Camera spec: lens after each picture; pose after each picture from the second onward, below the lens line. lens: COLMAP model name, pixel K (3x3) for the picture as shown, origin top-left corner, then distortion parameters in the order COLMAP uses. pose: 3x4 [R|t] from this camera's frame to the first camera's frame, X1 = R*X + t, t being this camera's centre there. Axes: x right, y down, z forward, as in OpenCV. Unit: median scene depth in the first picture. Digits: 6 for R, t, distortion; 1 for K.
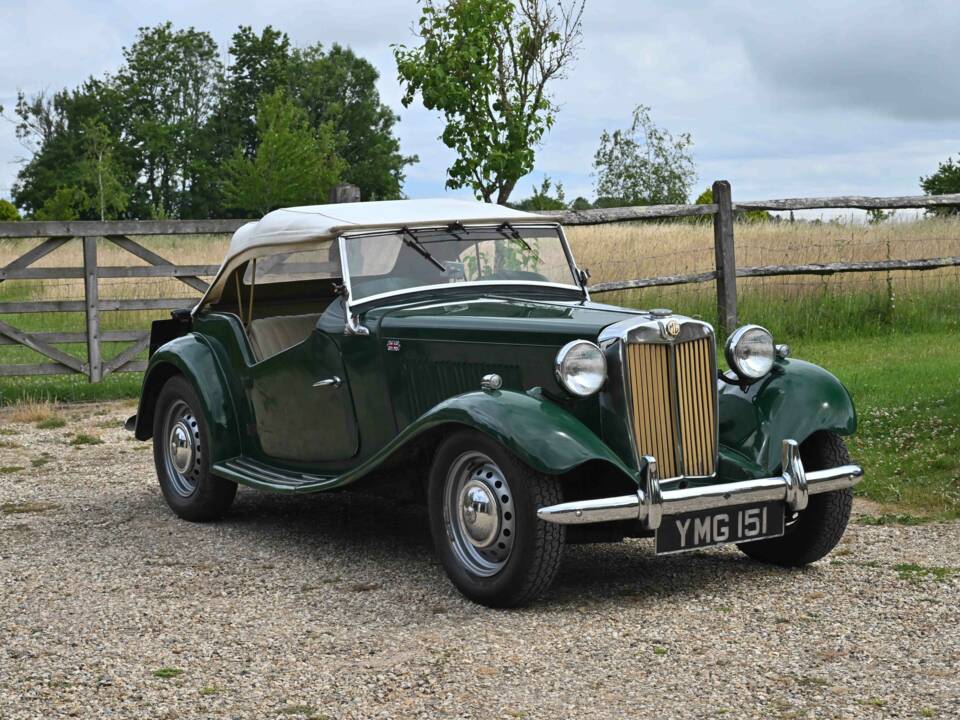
lens RADIAL K [[2155.4, 0, 480.0], [0, 2155.4, 360.0], [0, 0, 1]] dist [0.017657, -0.248167]
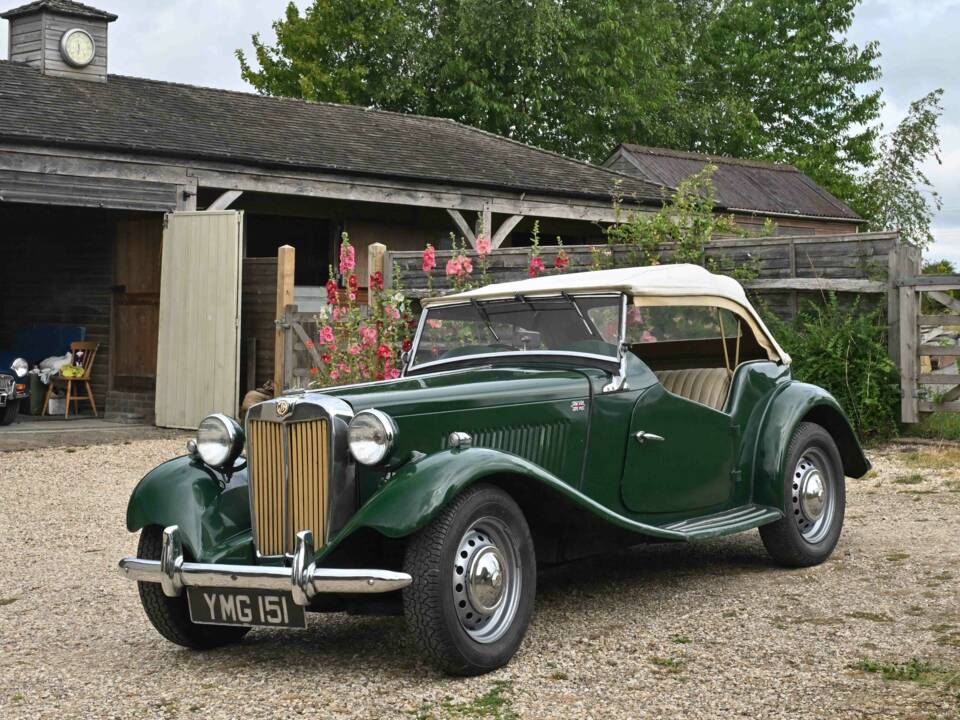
lens RADIAL K [[1761.9, 0, 480.0], [0, 1761.9, 360.0], [0, 0, 1]] dist [0.004617, -0.067918]
pose [[0.383978, 0.032055, -0.922786, 0.786638], [-0.029424, 0.999314, 0.022470, -0.051849], [0.922873, 0.018524, 0.384657, 0.676454]]
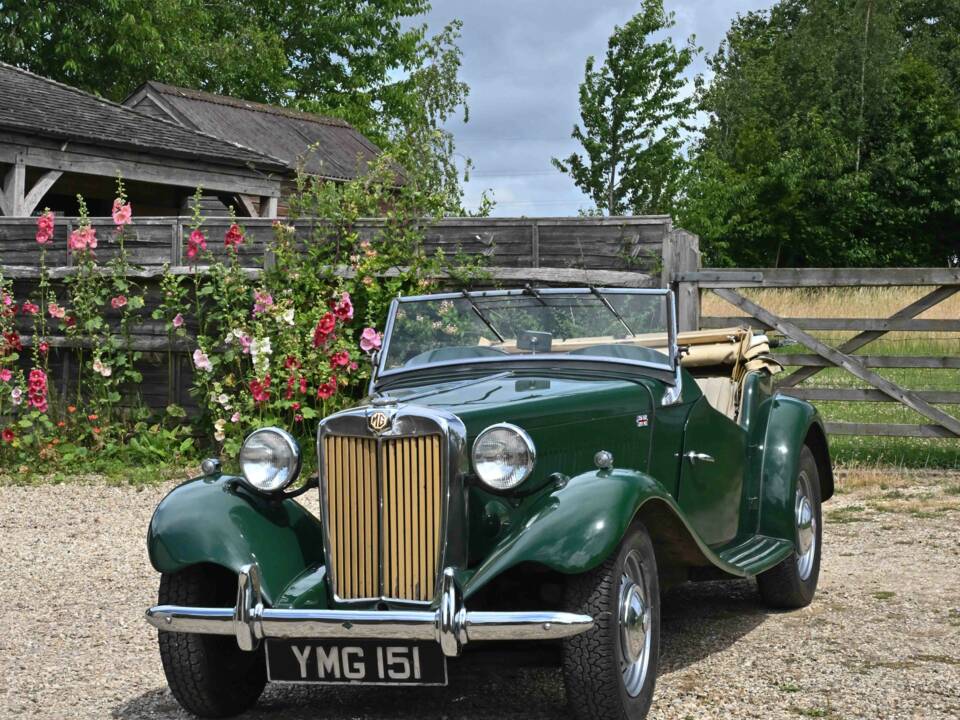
lens RADIAL K [[2304.5, 0, 501.5], [0, 2304.5, 358.6], [0, 0, 1]] dist [0.005094, -0.225336]
pose [[0.650974, 0.039392, -0.758077, 0.708486], [-0.050514, 0.998687, 0.008517, -0.043353], [0.757418, 0.032749, 0.652109, 0.396017]]
